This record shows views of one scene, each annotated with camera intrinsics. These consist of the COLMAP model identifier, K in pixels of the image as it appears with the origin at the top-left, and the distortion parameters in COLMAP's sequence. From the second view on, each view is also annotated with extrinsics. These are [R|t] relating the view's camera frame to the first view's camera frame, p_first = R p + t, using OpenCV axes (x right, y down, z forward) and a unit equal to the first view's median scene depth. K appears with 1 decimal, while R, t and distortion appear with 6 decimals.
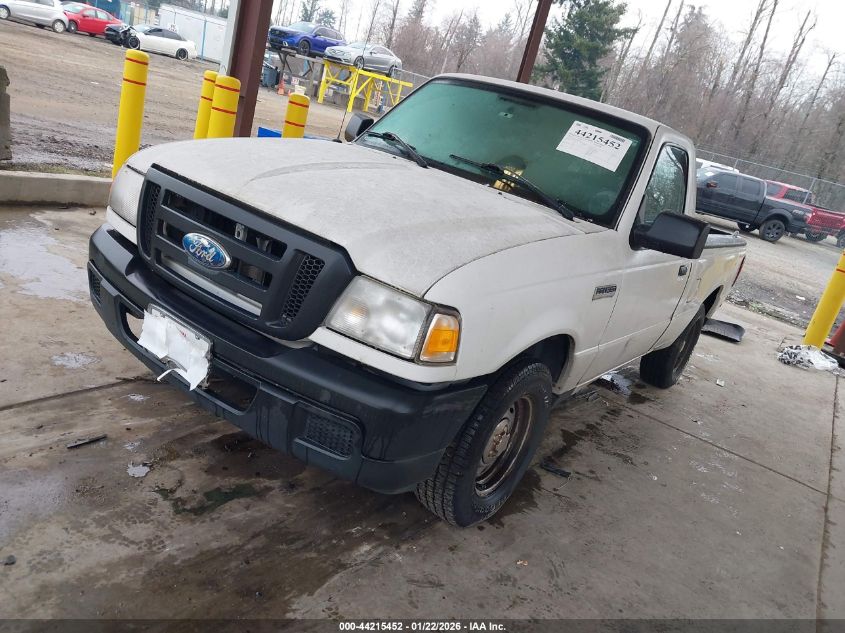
lens RADIAL K [[663.7, 0, 422.5], [0, 663.7, 316.5], [0, 0, 1]] dist [0.004560, 0.002660]
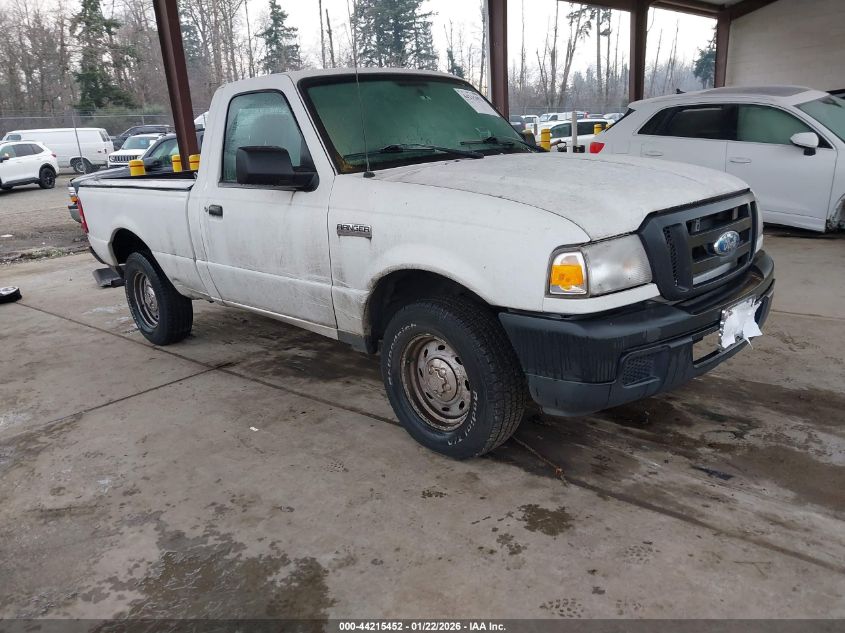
lens RADIAL K [[663.7, 0, 422.5], [0, 663.7, 316.5], [0, 0, 1]] dist [0.004560, 0.002660]
pose [[0.161564, -0.516247, 0.841062, -0.911307], [0.382109, 0.818505, 0.429000, -0.443613], [-0.909884, 0.252067, 0.329504, 0.677407]]
